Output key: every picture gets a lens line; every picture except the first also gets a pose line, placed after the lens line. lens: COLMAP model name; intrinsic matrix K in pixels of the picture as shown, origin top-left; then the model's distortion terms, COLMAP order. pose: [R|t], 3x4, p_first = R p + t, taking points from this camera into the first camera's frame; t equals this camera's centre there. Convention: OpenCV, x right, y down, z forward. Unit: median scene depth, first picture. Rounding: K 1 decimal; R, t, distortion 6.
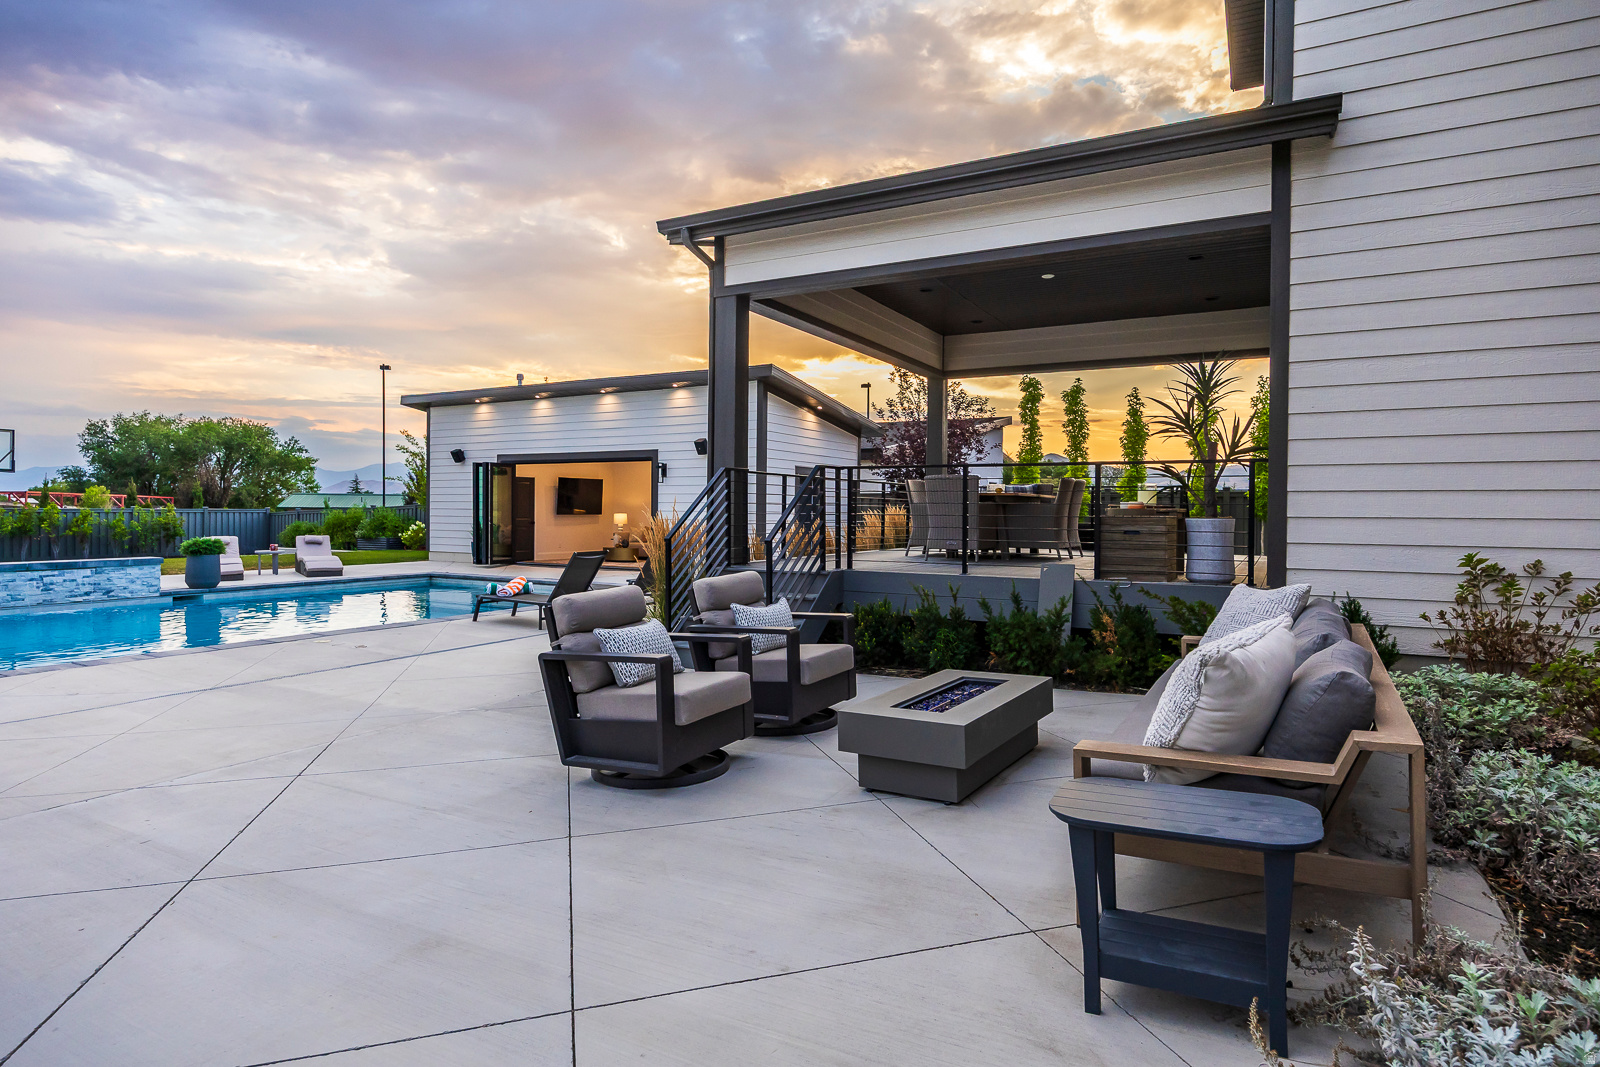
lens RADIAL K [[938.9, 0, 800.7], [0, 938.9, 528.0], [0, 0, 1]] dist [-0.000359, -0.000088]
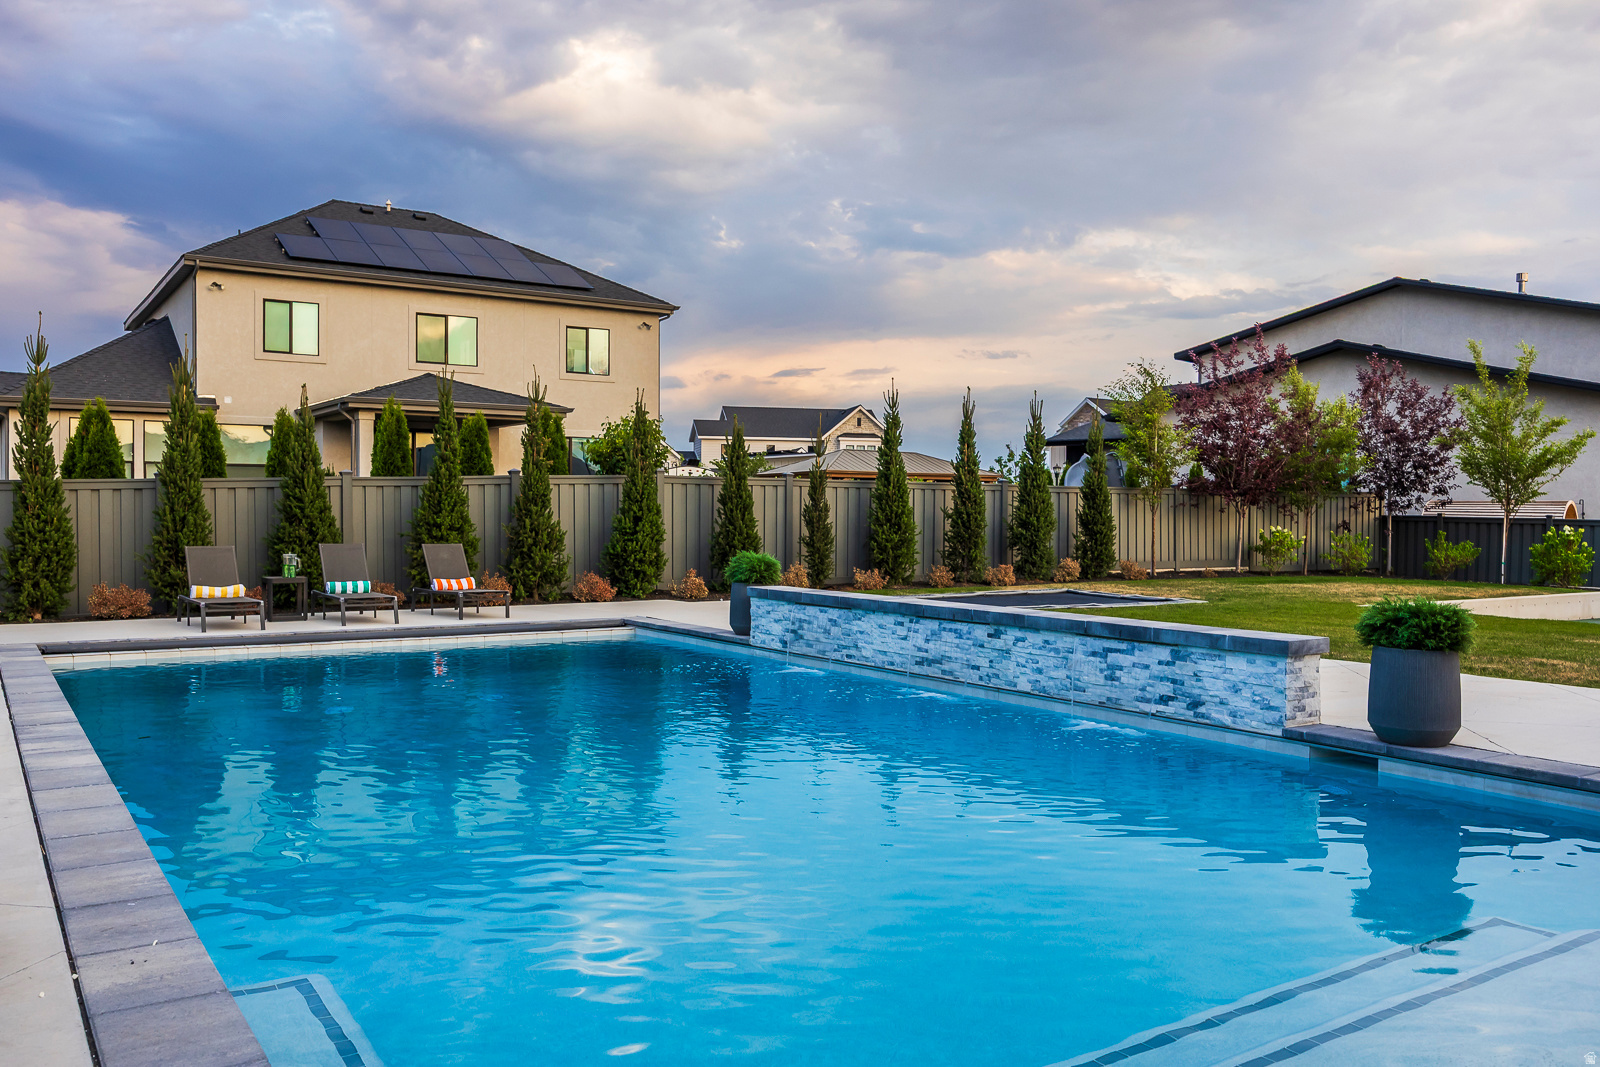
lens RADIAL K [[1277.5, 0, 799.8], [0, 1277.5, 530.9], [0, 0, 1]] dist [0.001386, 0.000212]
pose [[-0.475839, 0.013349, -0.879431, -0.123617], [-0.013704, 0.999651, 0.022589, -0.024616], [0.879426, 0.022800, -0.475490, 1.135857]]
